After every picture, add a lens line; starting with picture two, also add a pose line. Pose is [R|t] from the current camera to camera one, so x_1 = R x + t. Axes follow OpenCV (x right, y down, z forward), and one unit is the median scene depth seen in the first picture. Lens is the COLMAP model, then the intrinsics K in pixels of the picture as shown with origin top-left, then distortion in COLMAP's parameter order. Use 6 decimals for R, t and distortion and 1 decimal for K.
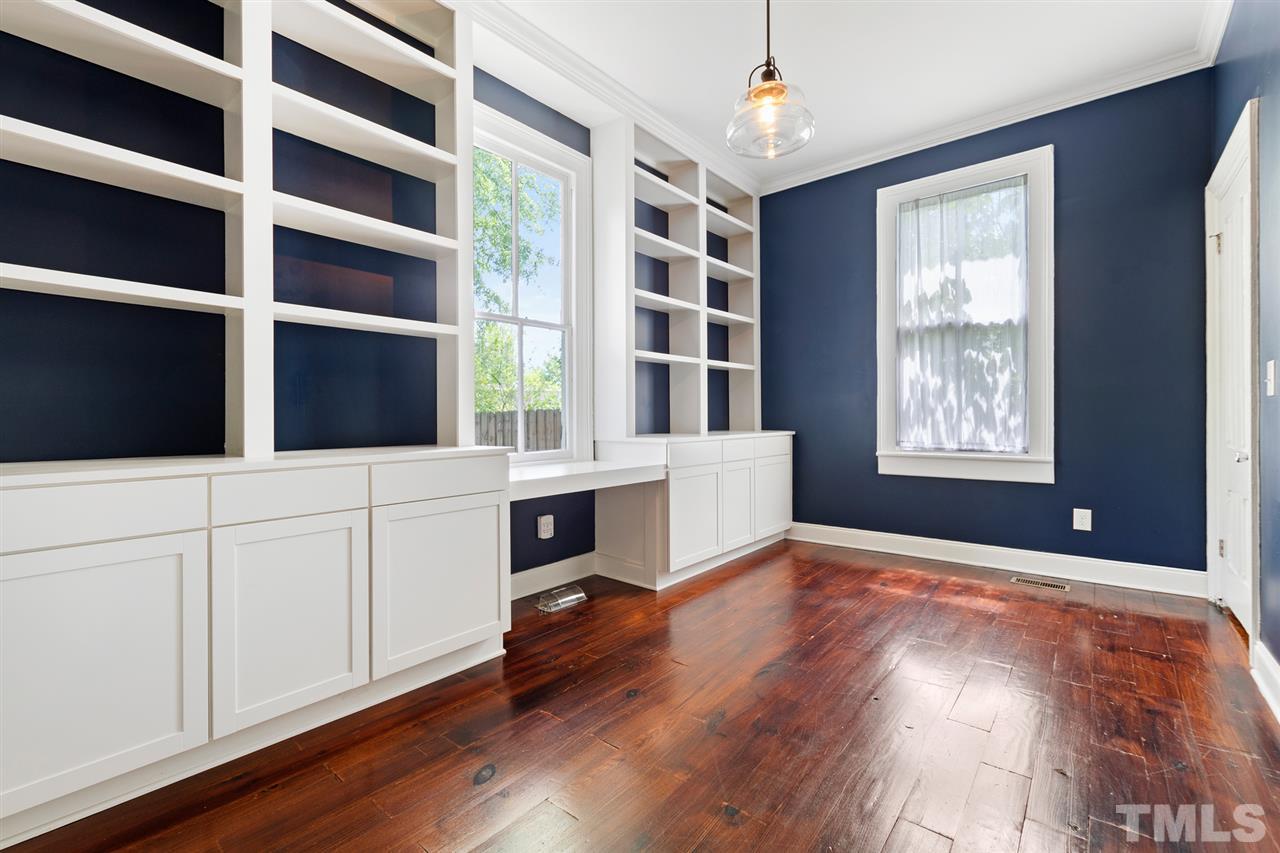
lens RADIAL K [[572.0, 0, 595.9], [0, 572.0, 424.3], [0, 0, 1]] dist [0.002013, 0.000342]
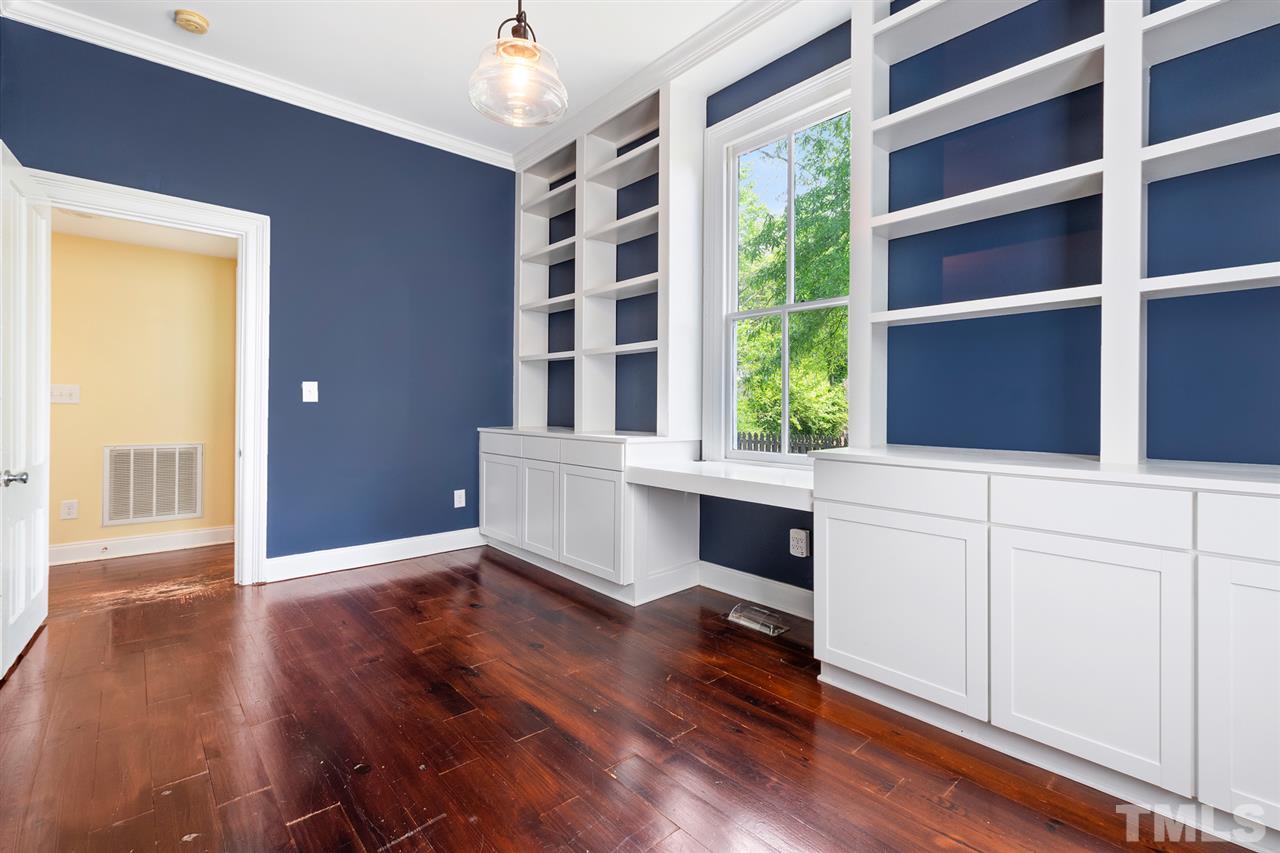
lens RADIAL K [[562.6, 0, 644.3], [0, 562.6, 416.5], [0, 0, 1]] dist [-0.000034, -0.000115]
pose [[-0.093897, 0.017482, -0.995428, 0.973012], [-0.031834, 0.999282, 0.020552, -0.024667], [0.995073, 0.033619, -0.093273, 1.078098]]
